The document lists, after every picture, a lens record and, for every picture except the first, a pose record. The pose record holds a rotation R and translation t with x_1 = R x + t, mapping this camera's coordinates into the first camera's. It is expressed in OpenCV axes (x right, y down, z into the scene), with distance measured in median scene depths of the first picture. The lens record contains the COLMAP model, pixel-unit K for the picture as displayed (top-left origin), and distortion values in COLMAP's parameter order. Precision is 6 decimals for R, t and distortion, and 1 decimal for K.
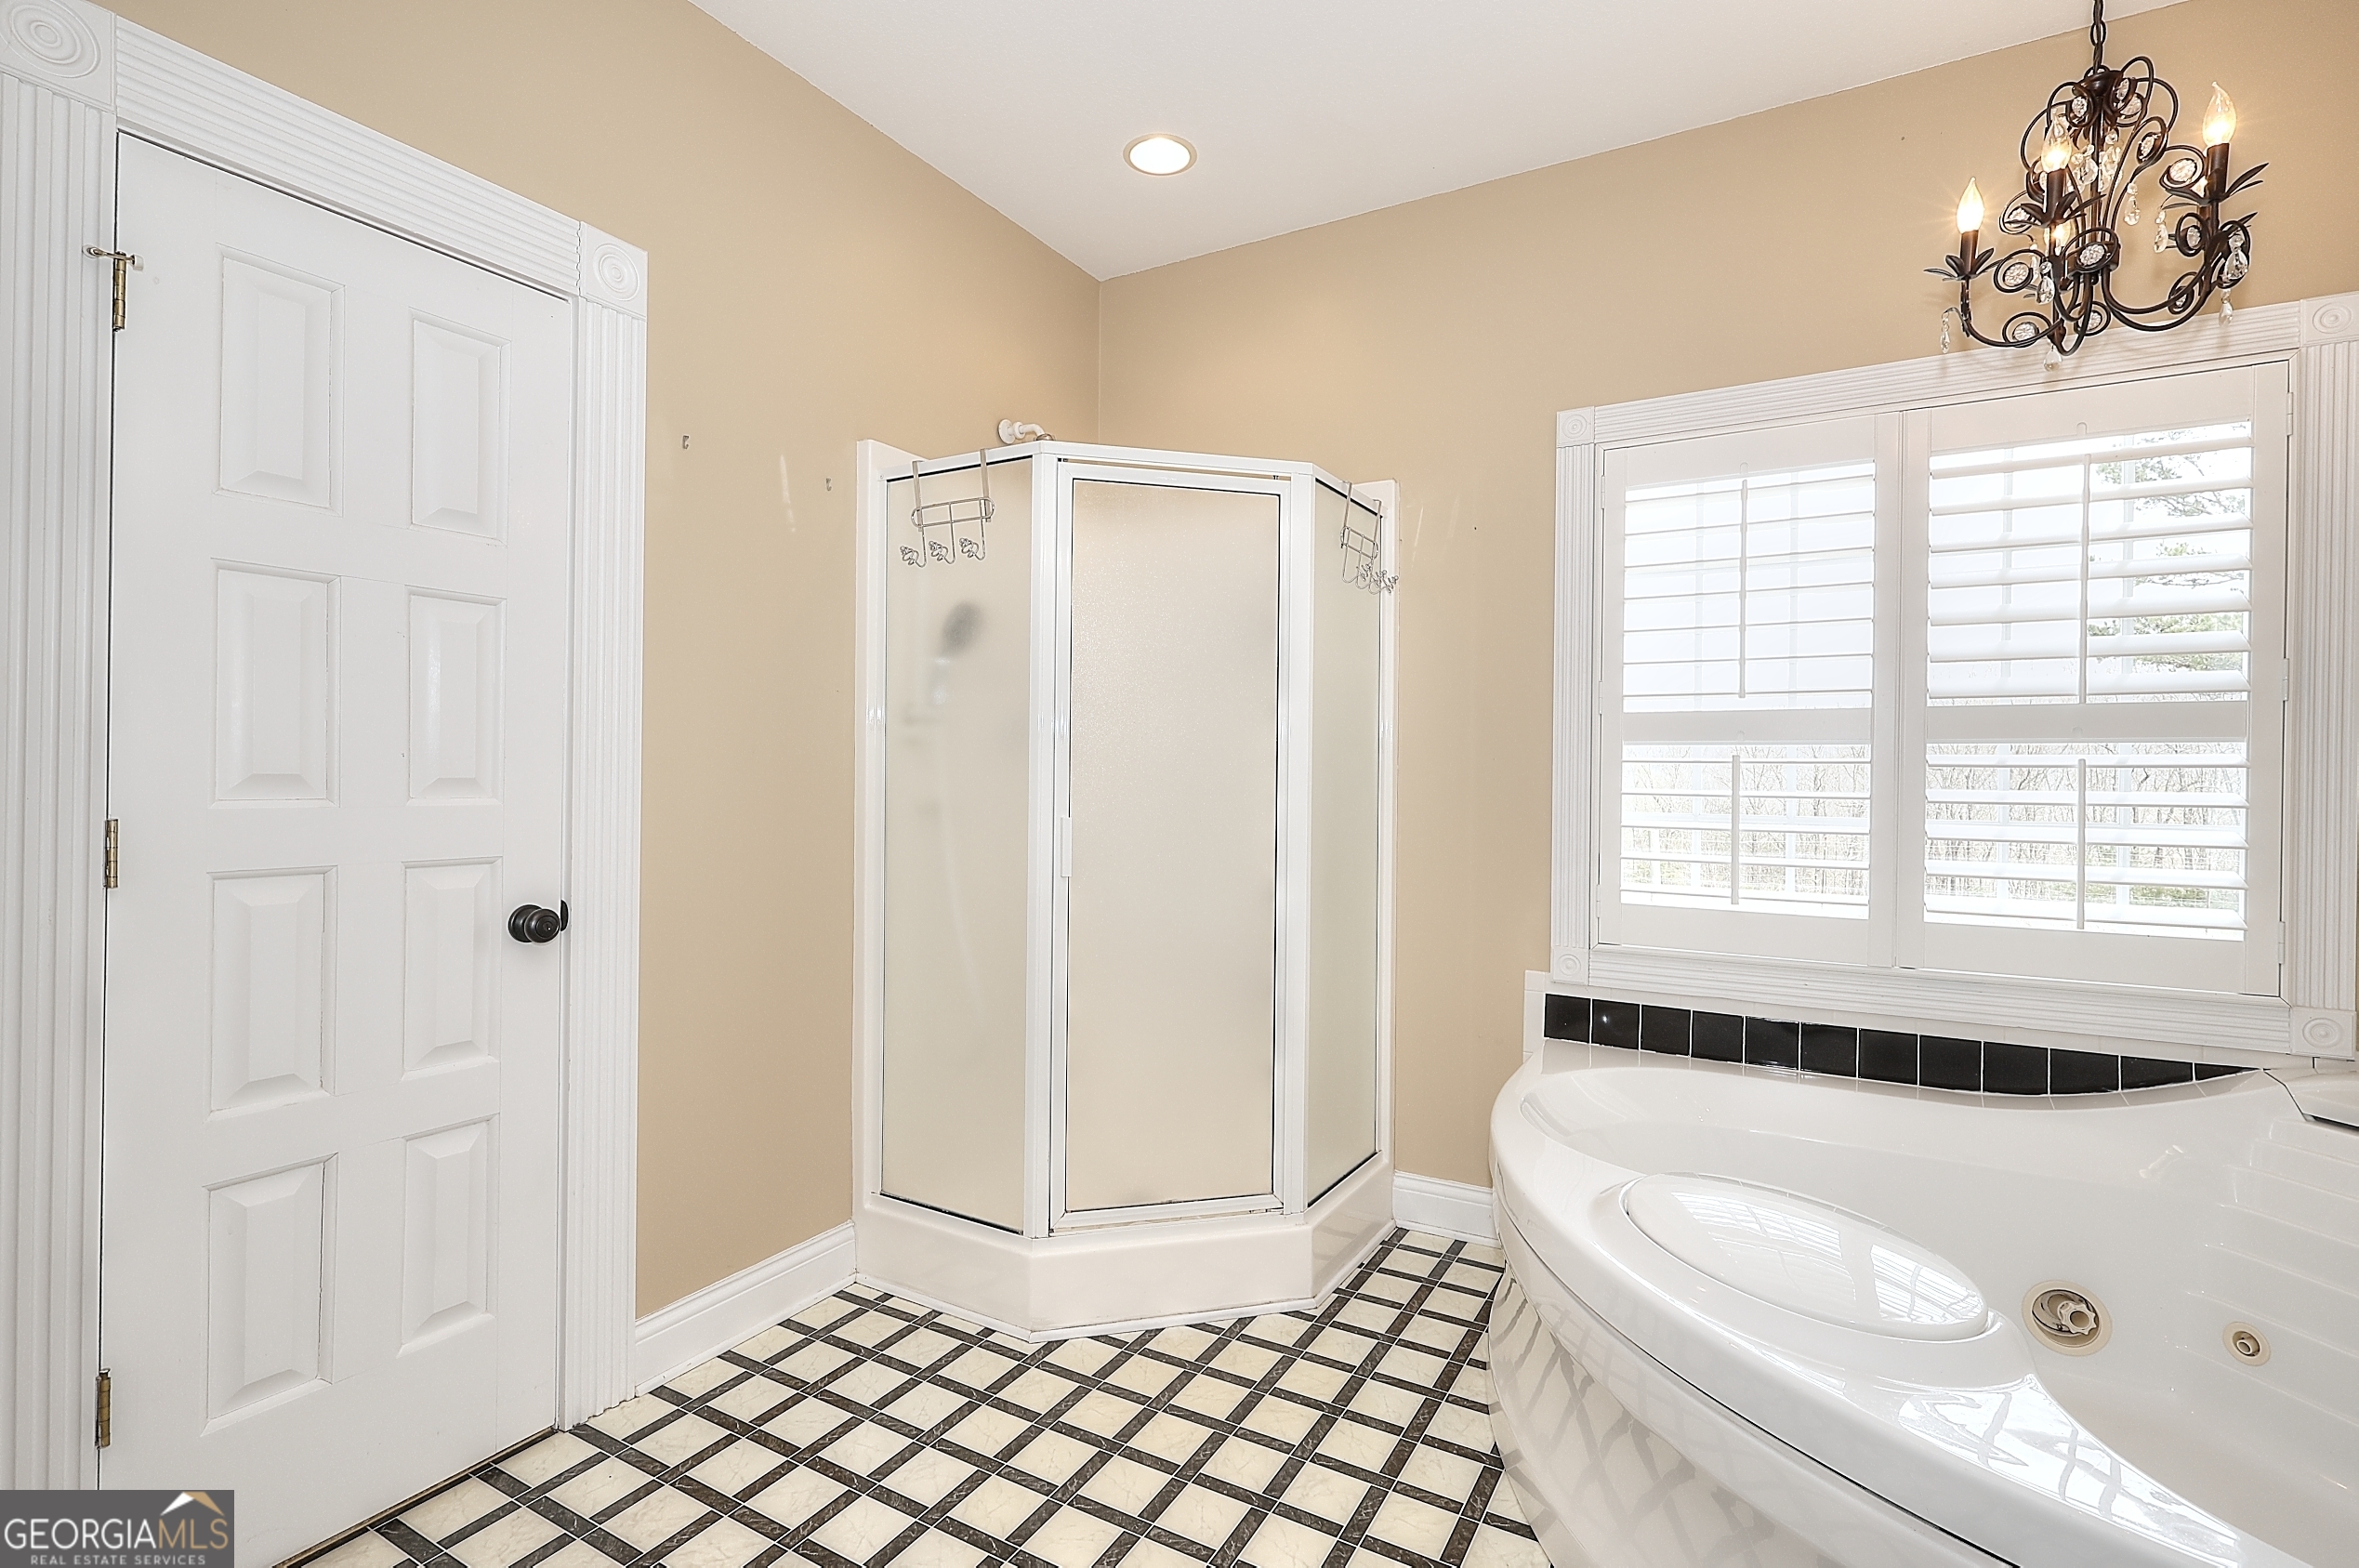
lens RADIAL K [[1096.2, 0, 1174.3], [0, 1096.2, 776.7], [0, 0, 1]] dist [0.004236, 0.000189]
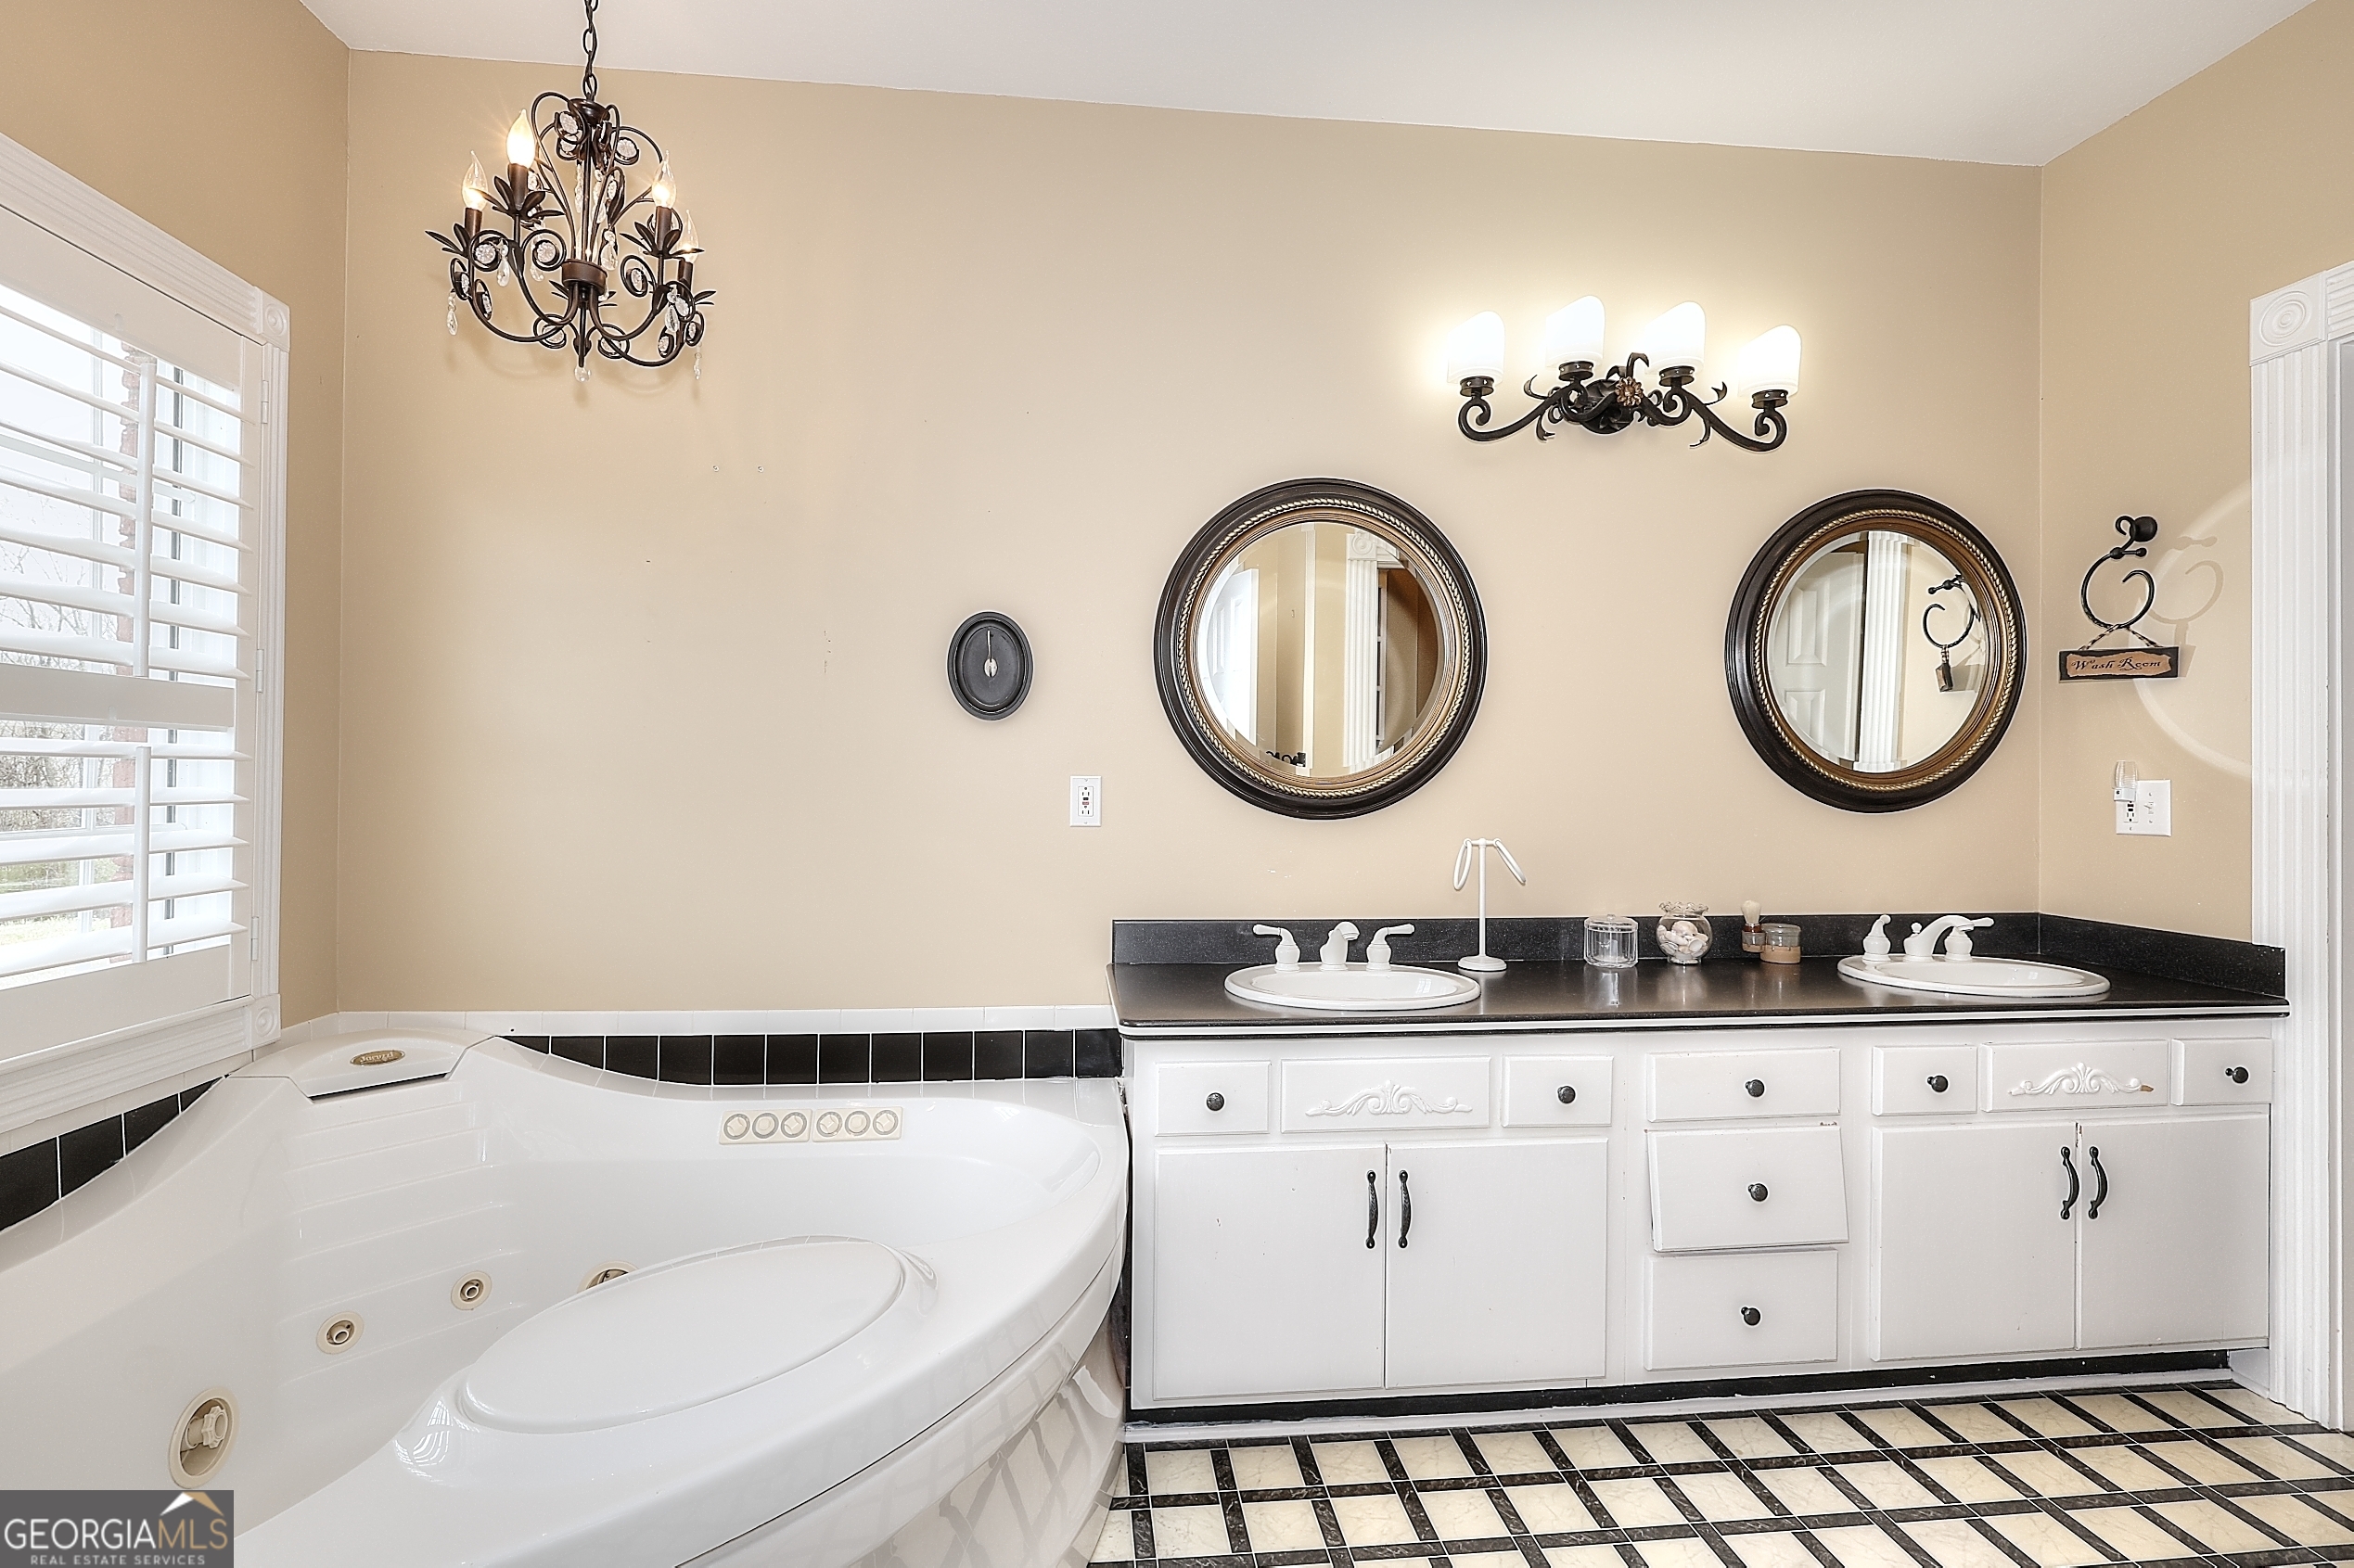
lens RADIAL K [[1093.7, 0, 1185.1], [0, 1093.7, 772.0], [0, 0, 1]] dist [0.004236, 0.000189]
pose [[-0.590088, -0.004680, 0.807325, -0.230360], [-0.005389, 0.999984, 0.001858, -0.002664], [-0.807321, -0.003254, -0.590104, 0.777565]]
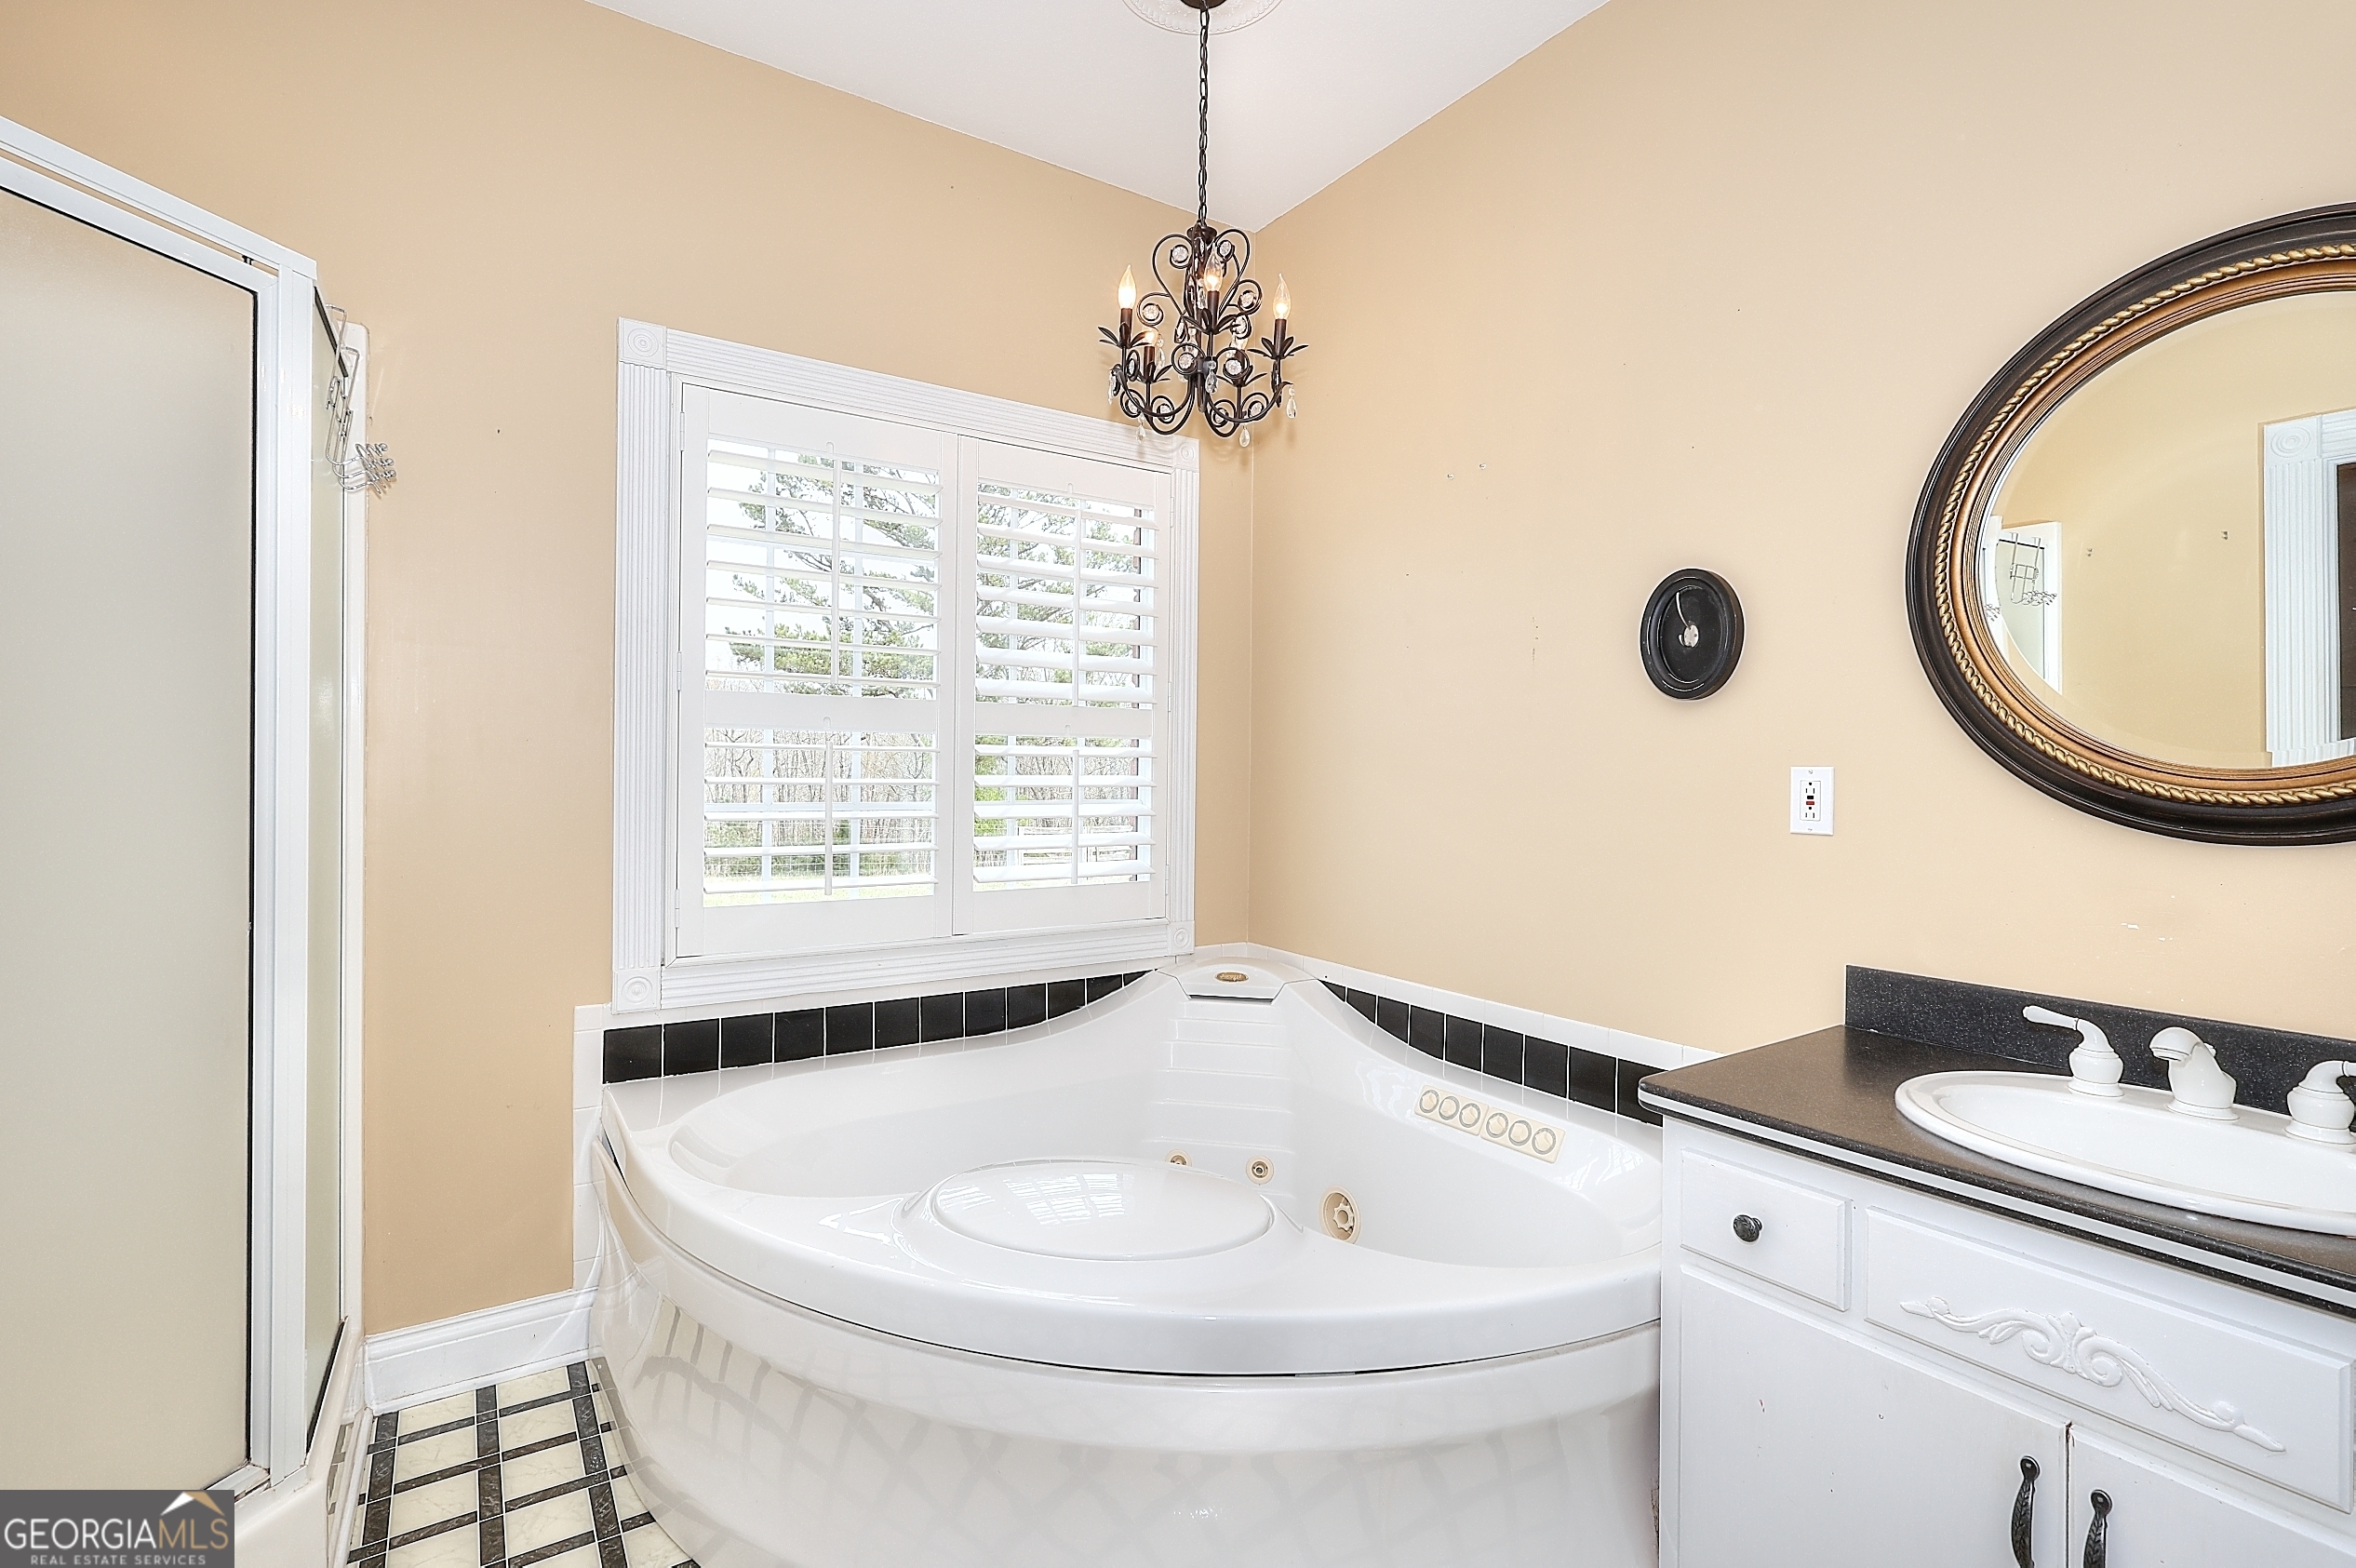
lens RADIAL K [[1094.9, 0, 1180.6], [0, 1094.9, 775.8], [0, 0, 1]] dist [0.004236, 0.000189]
pose [[0.445755, -0.006892, 0.895129, -0.229123], [0.000612, 0.999972, 0.007394, 0.003778], [-0.895155, -0.002749, 0.445747, 0.296064]]
